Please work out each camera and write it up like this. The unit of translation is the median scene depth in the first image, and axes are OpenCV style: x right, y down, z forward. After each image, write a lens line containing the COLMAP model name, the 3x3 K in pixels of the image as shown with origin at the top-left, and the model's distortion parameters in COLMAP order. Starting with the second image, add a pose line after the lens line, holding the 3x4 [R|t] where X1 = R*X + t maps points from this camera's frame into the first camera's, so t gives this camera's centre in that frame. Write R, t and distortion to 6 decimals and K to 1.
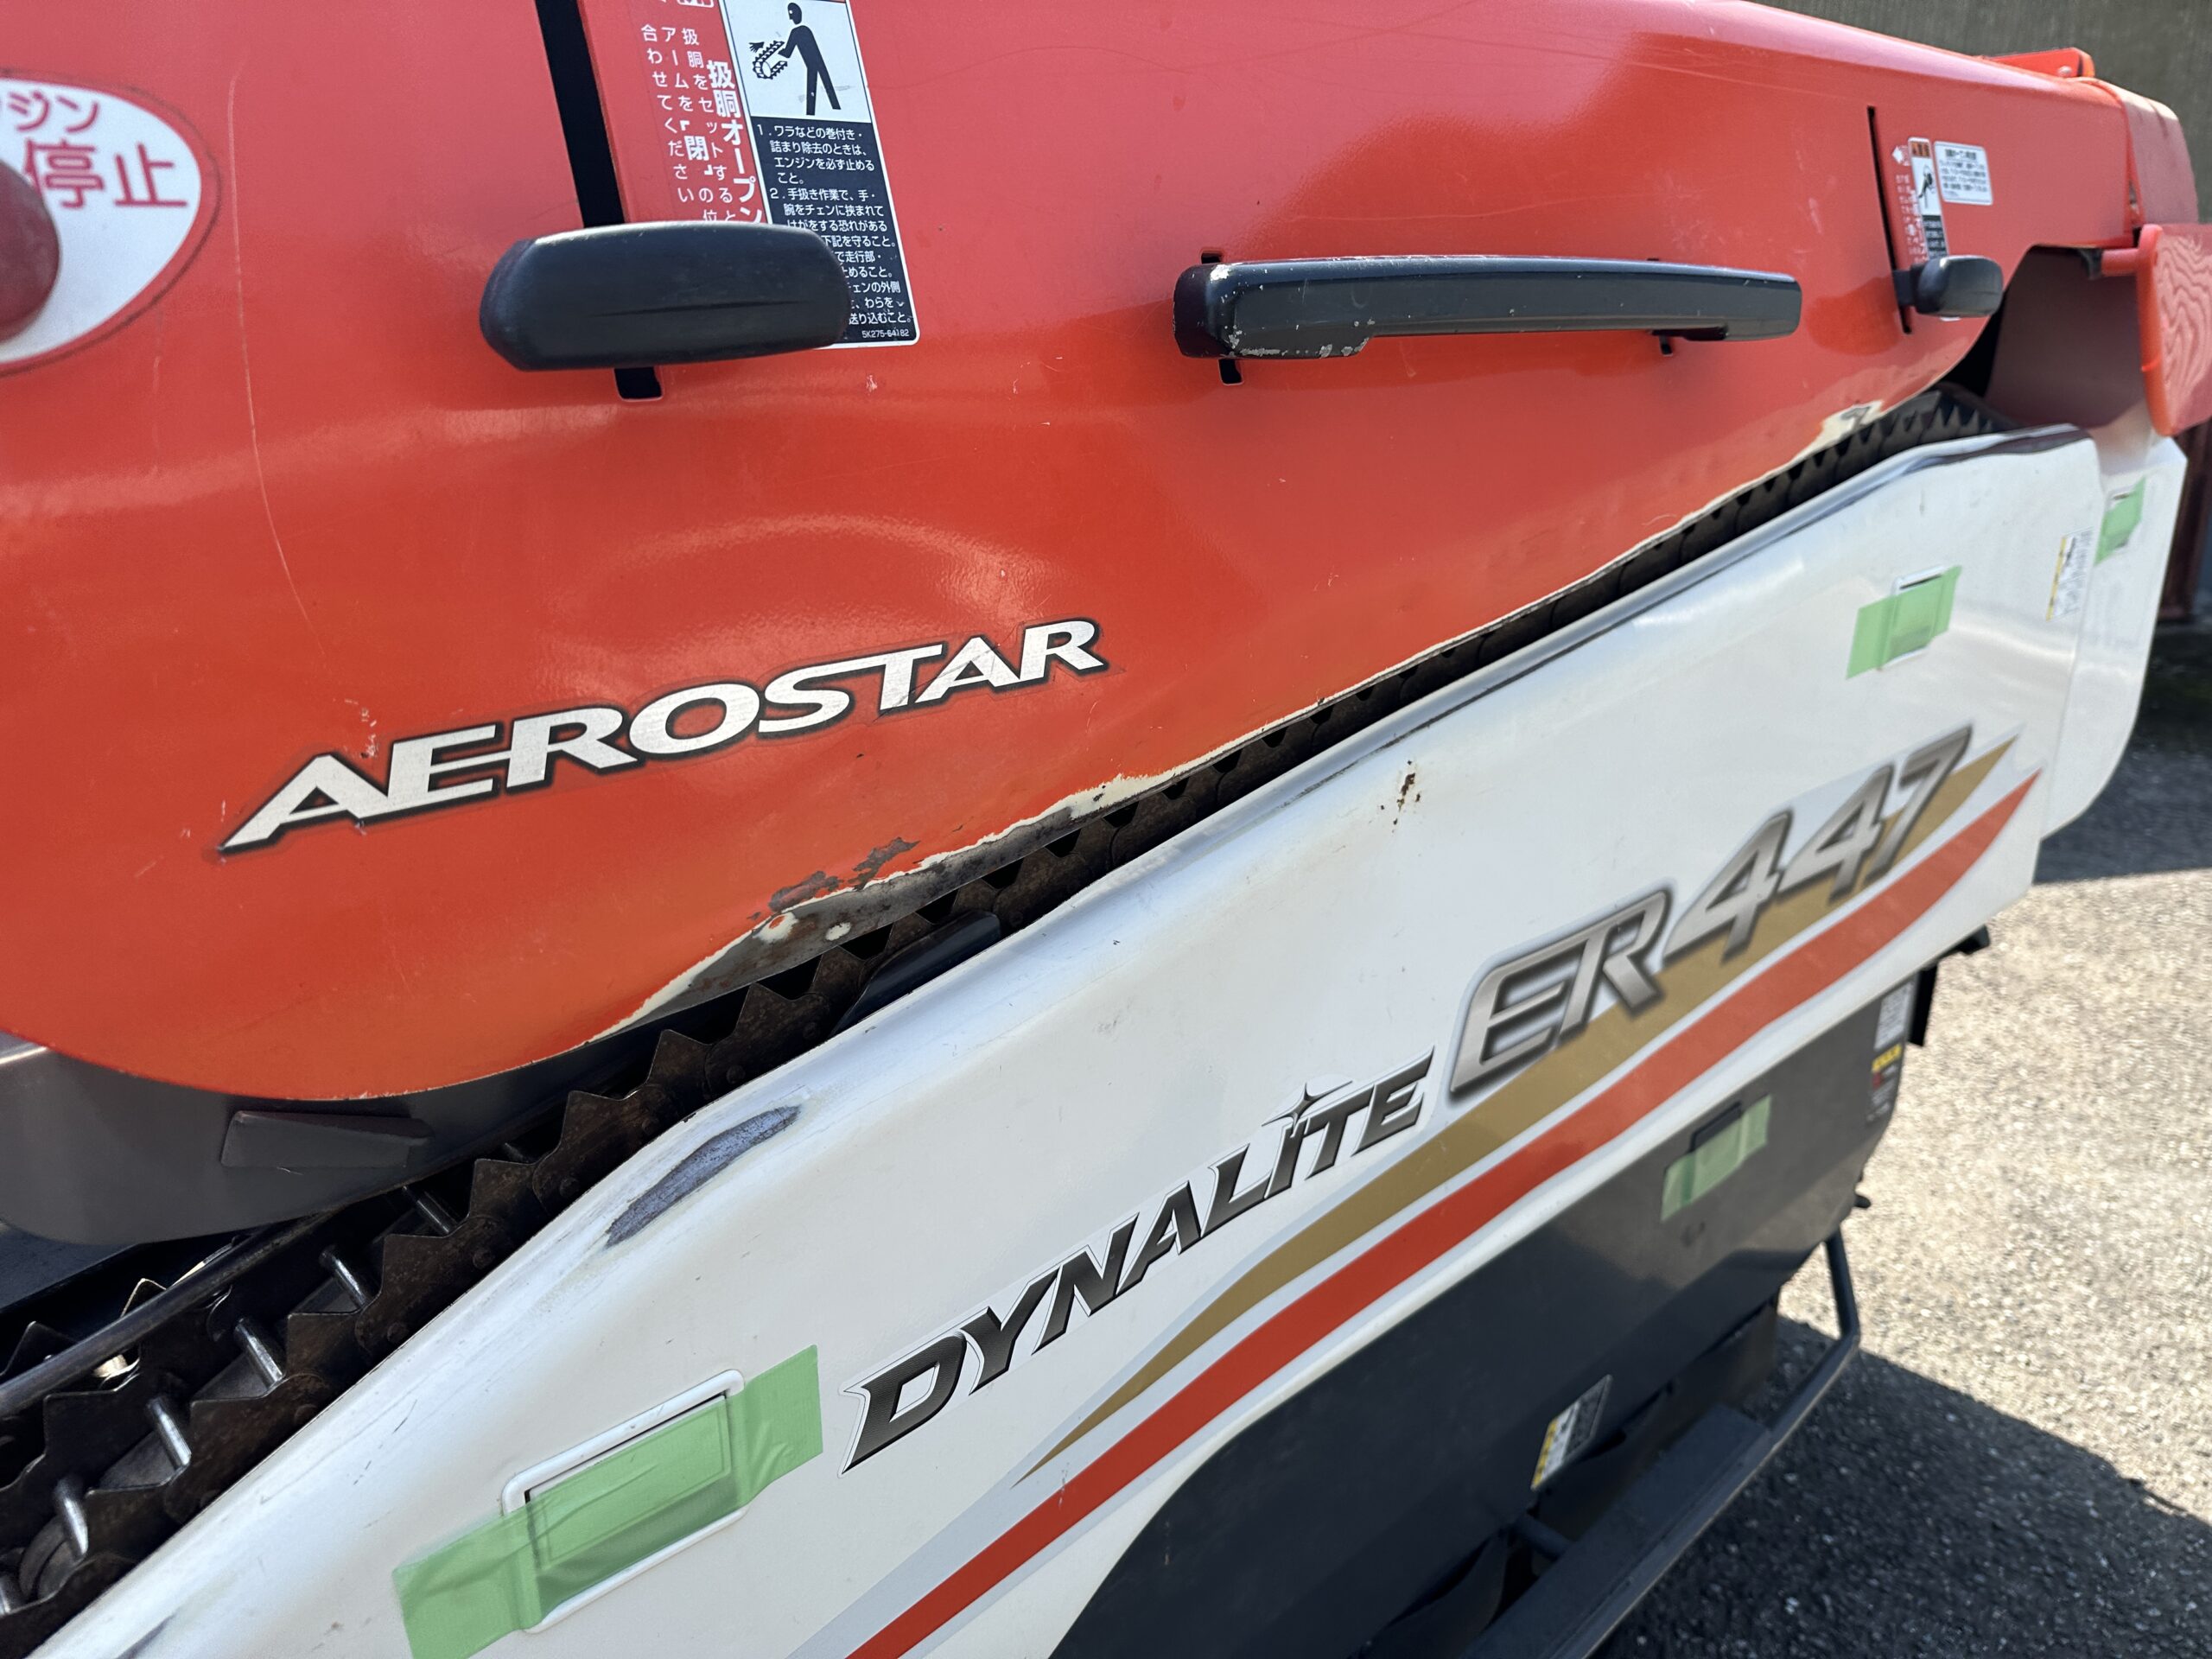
lens RADIAL K [[1578.3, 0, 1106.0], [0, 1578.3, 829.5], [0, 0, 1]] dist [0.002764, -0.006522]
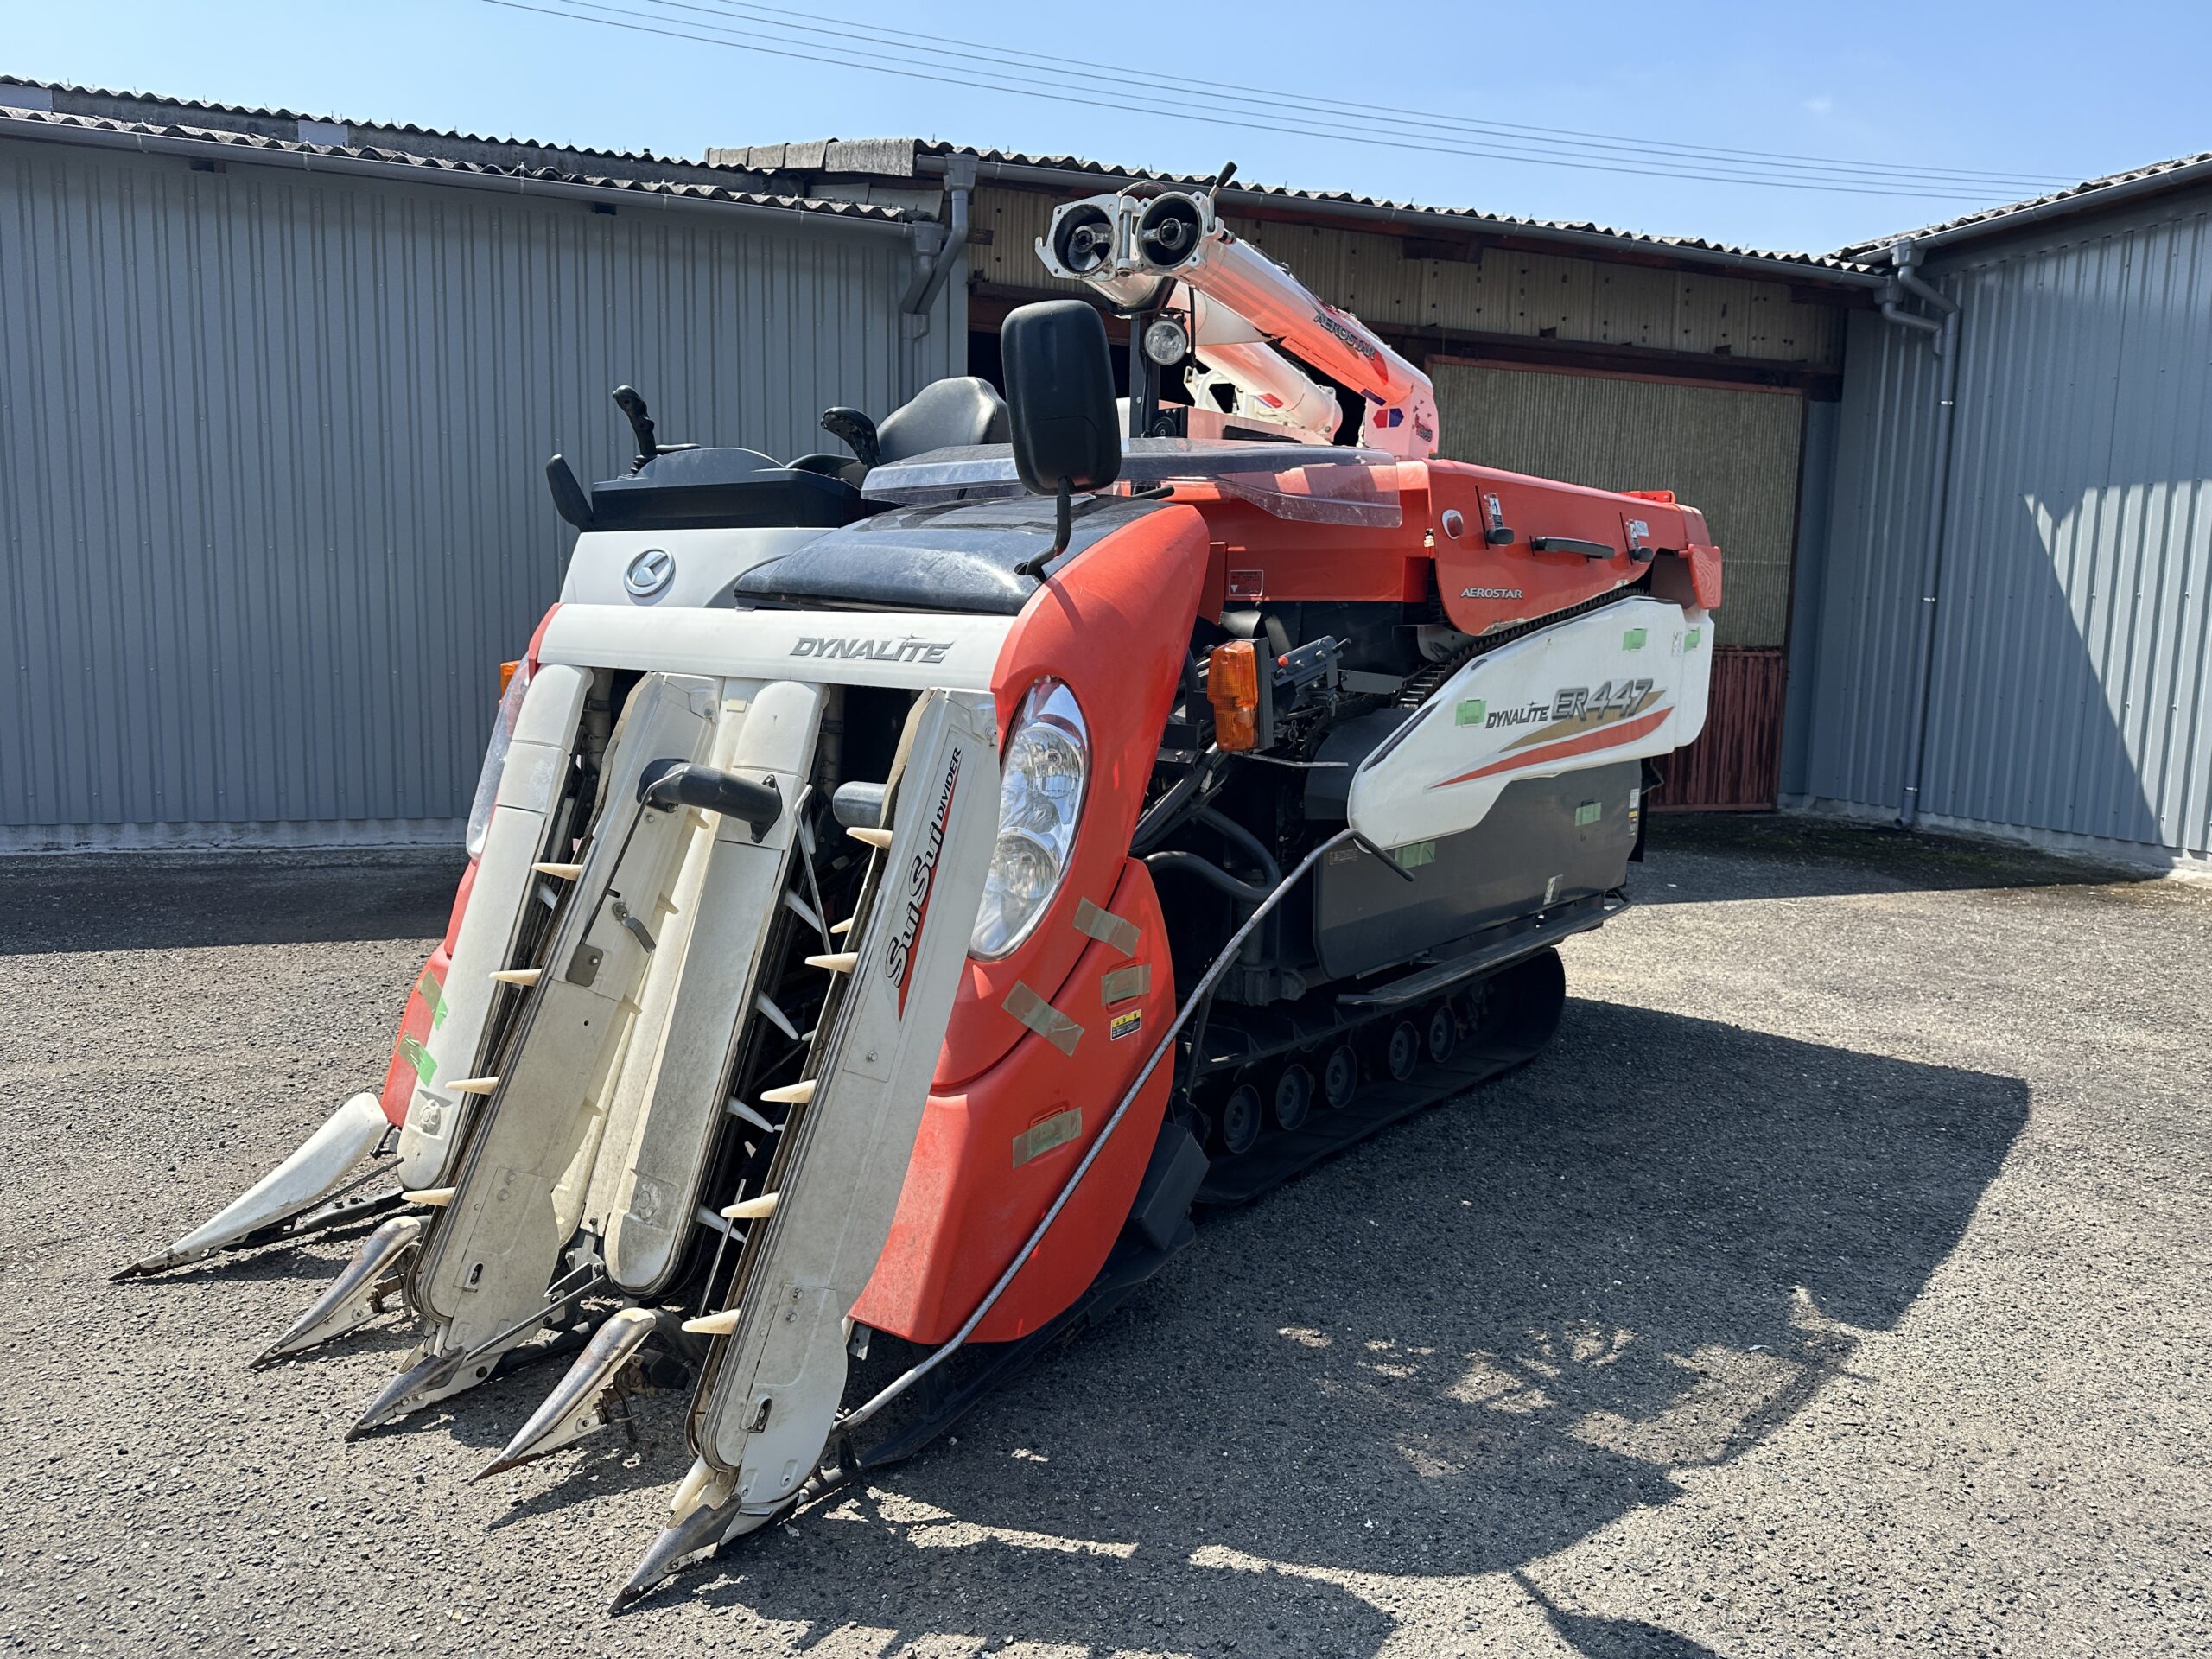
lens RADIAL K [[1538.9, 0, 1096.4], [0, 1538.9, 822.0], [0, 0, 1]] dist [0.098869, -0.212780]
pose [[0.986612, 0.019590, 0.161902, -1.451718], [0.010136, 0.983474, -0.180764, 1.020305], [-0.162768, 0.179984, 0.970109, -2.476897]]
